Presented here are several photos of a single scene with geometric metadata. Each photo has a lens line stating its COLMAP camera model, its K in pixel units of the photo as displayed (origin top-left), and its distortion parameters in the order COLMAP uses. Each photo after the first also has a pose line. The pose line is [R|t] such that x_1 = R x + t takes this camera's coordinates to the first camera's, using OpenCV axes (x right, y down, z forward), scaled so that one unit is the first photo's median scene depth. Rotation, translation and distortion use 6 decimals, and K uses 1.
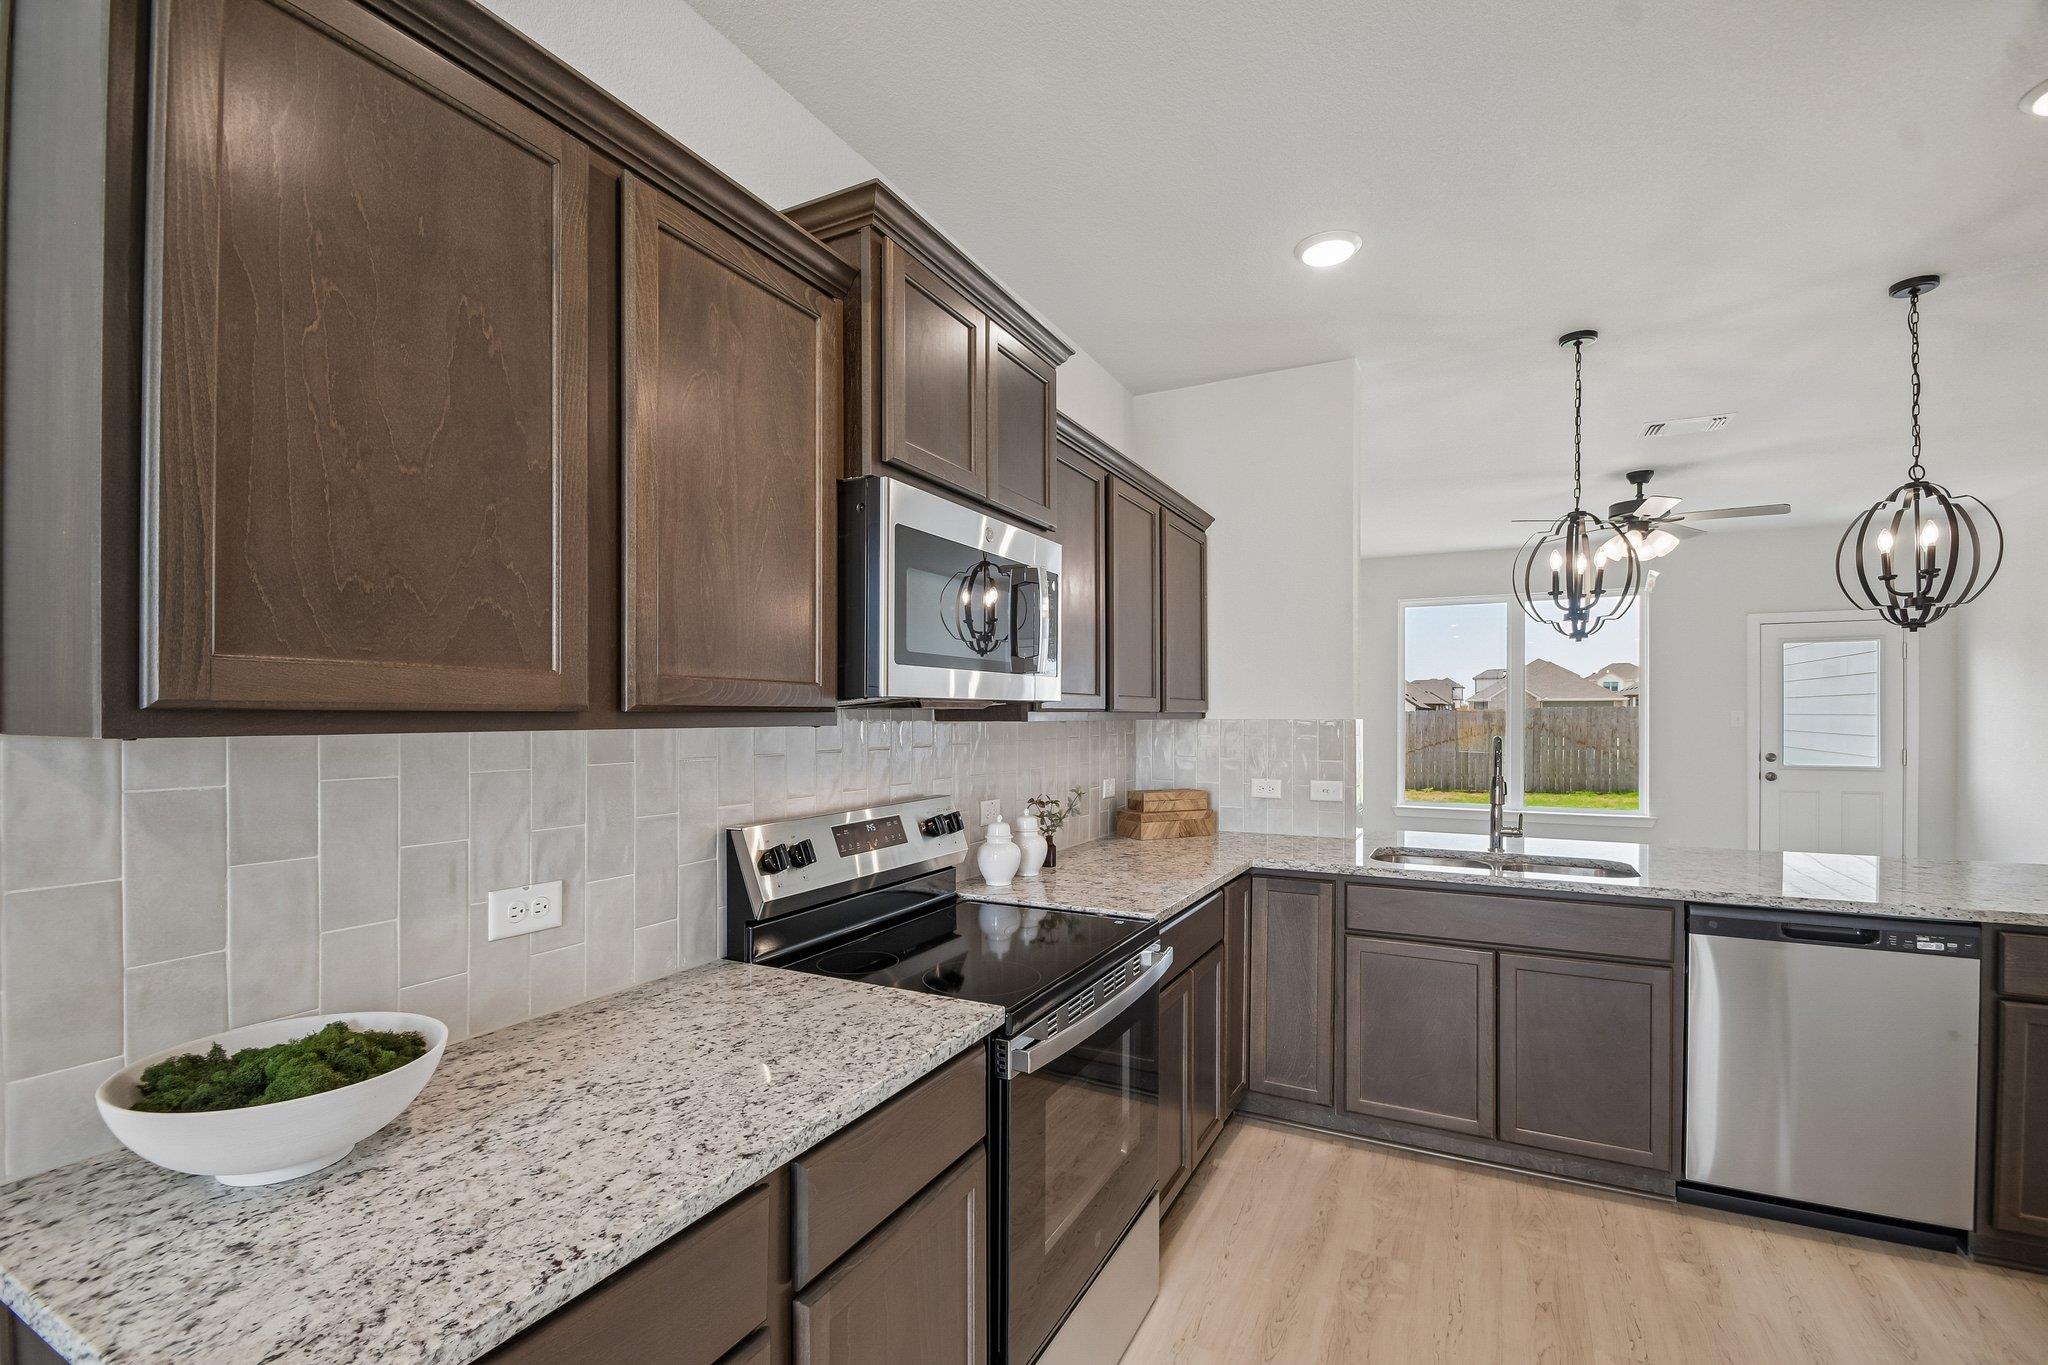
lens RADIAL K [[899.6, 0, 1014.6], [0, 899.6, 715.6], [0, 0, 1]] dist [0.008265, -0.011754]
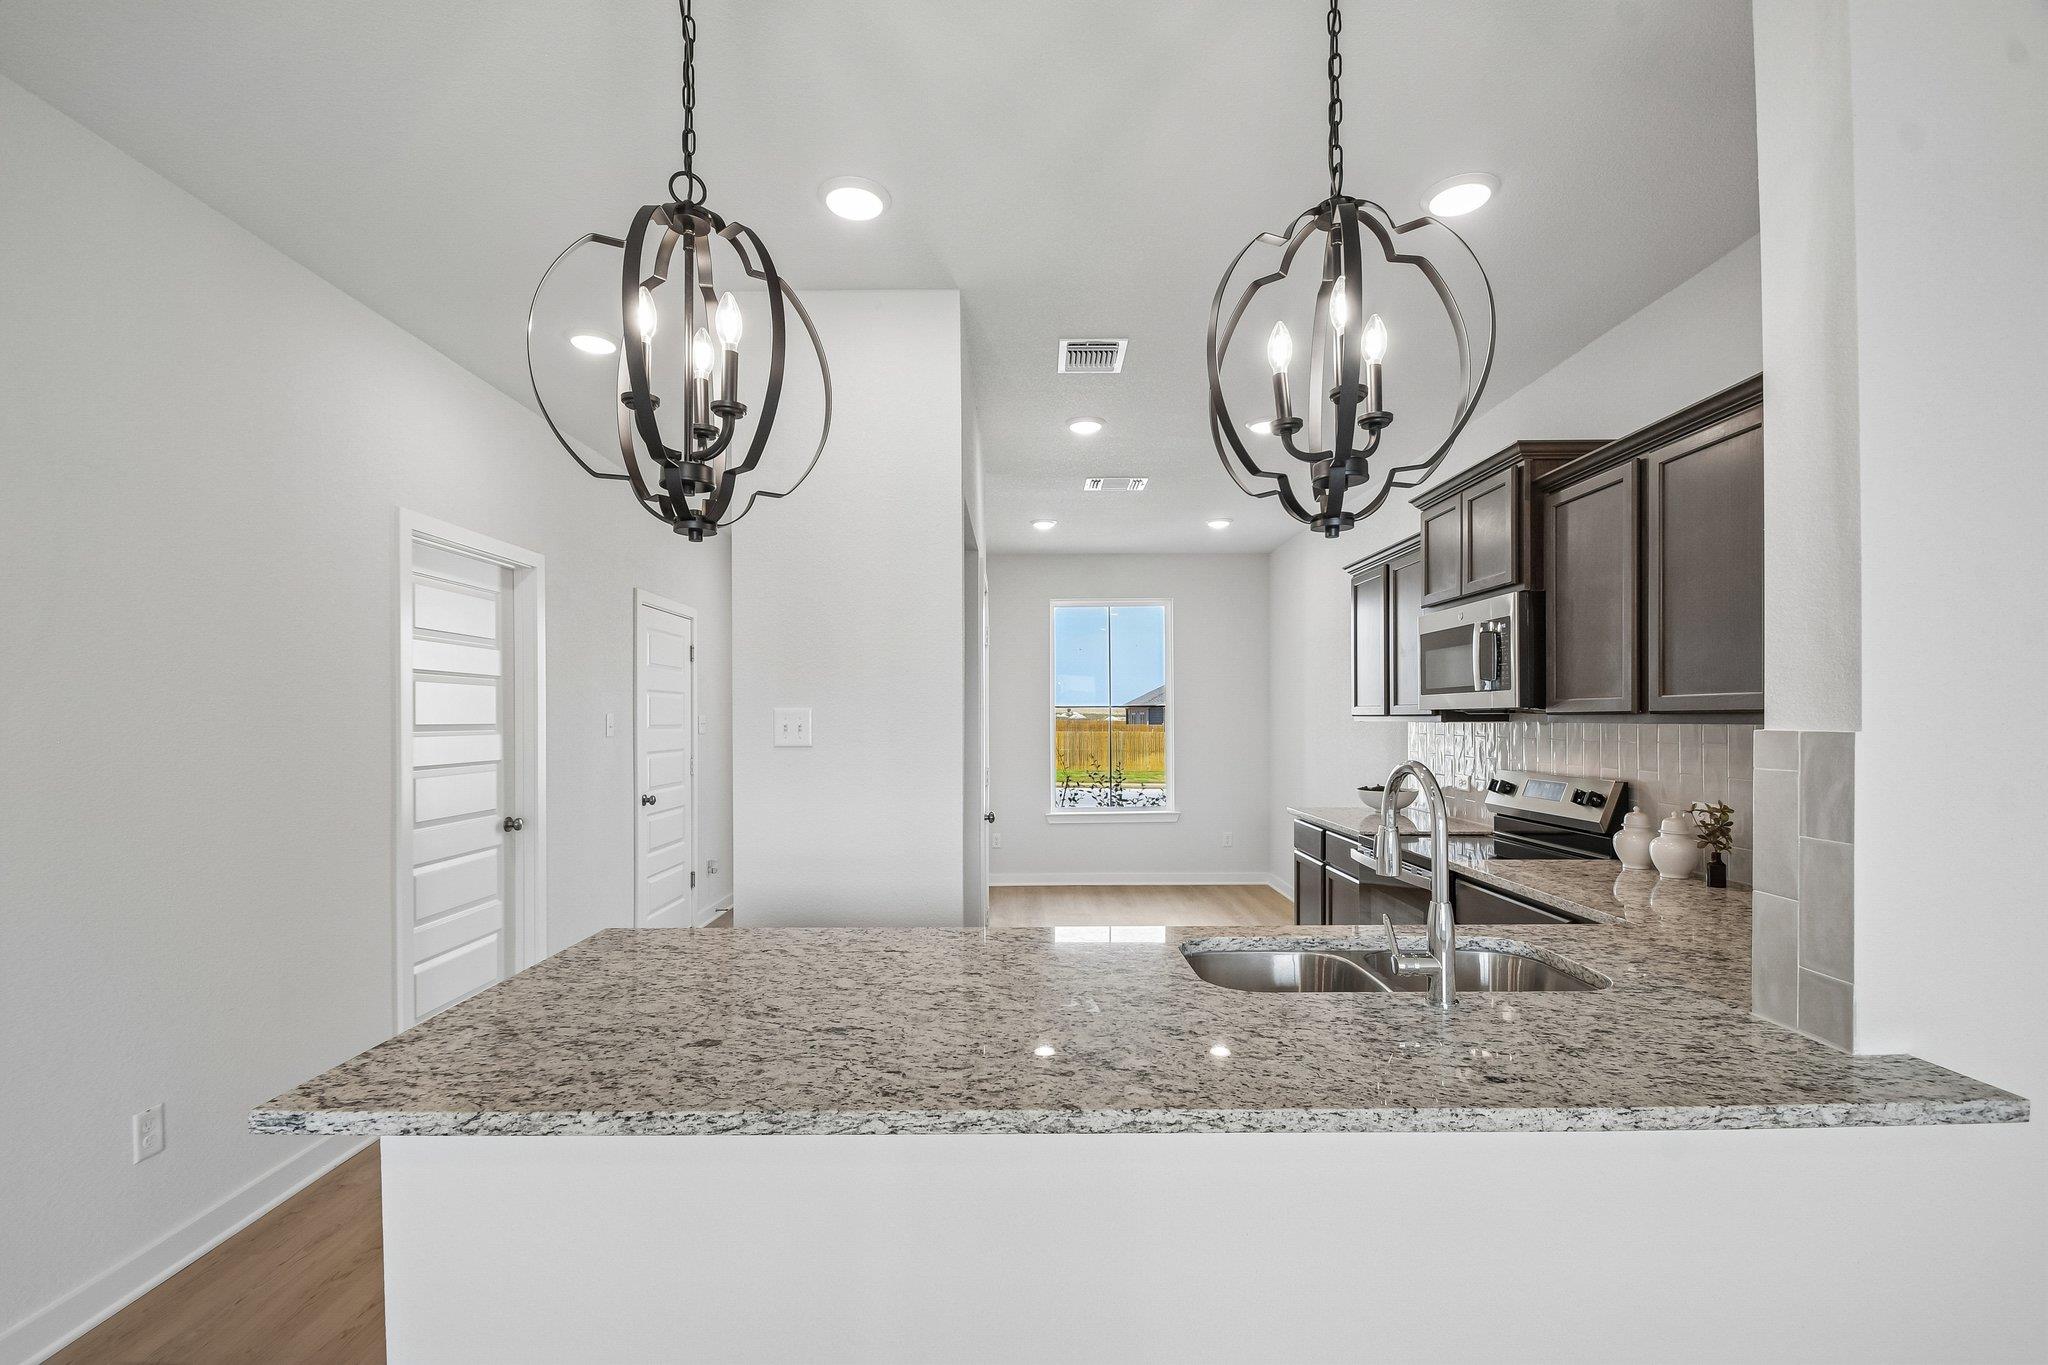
lens RADIAL K [[899.6, 0, 1021.2], [0, 899.6, 715.2], [0, 0, 1]] dist [0.008265, -0.011754]
pose [[-0.882395, 0.004081, -0.470492, 1.933129], [0.005779, 0.999981, -0.002165, -0.008328], [0.470475, -0.004629, -0.882401, 2.650898]]
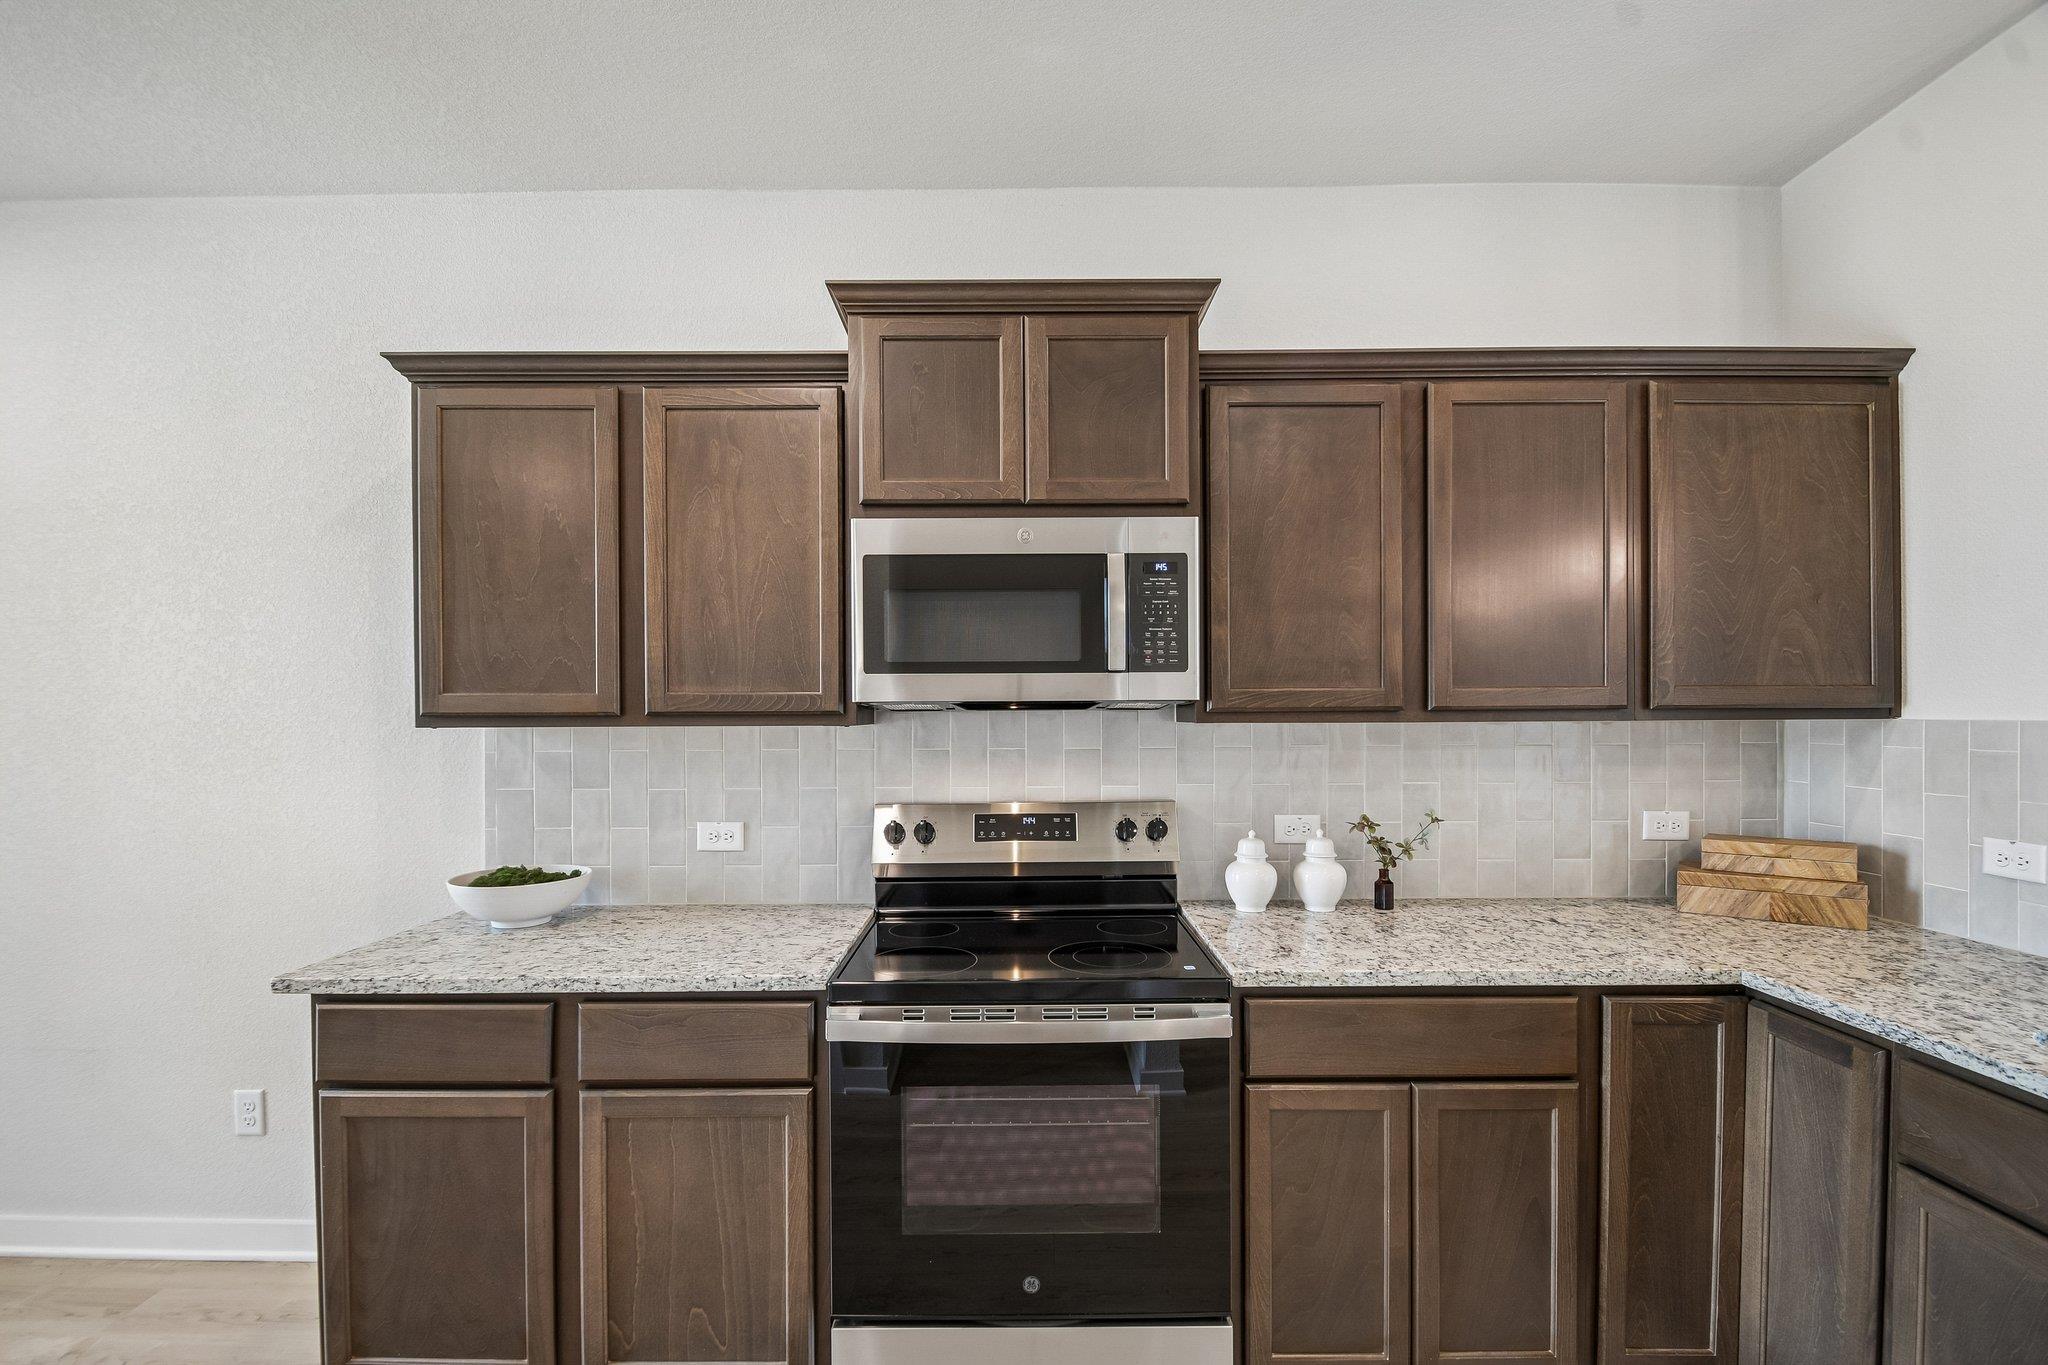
lens RADIAL K [[899.6, 0, 1026.8], [0, 899.6, 717.8], [0, 0, 1]] dist [0.008265, -0.011754]
pose [[0.471438, 0.003830, -0.881891, 1.051808], [0.004081, 0.999970, 0.006524, -0.007026], [0.881890, -0.006675, 0.471408, 0.656365]]
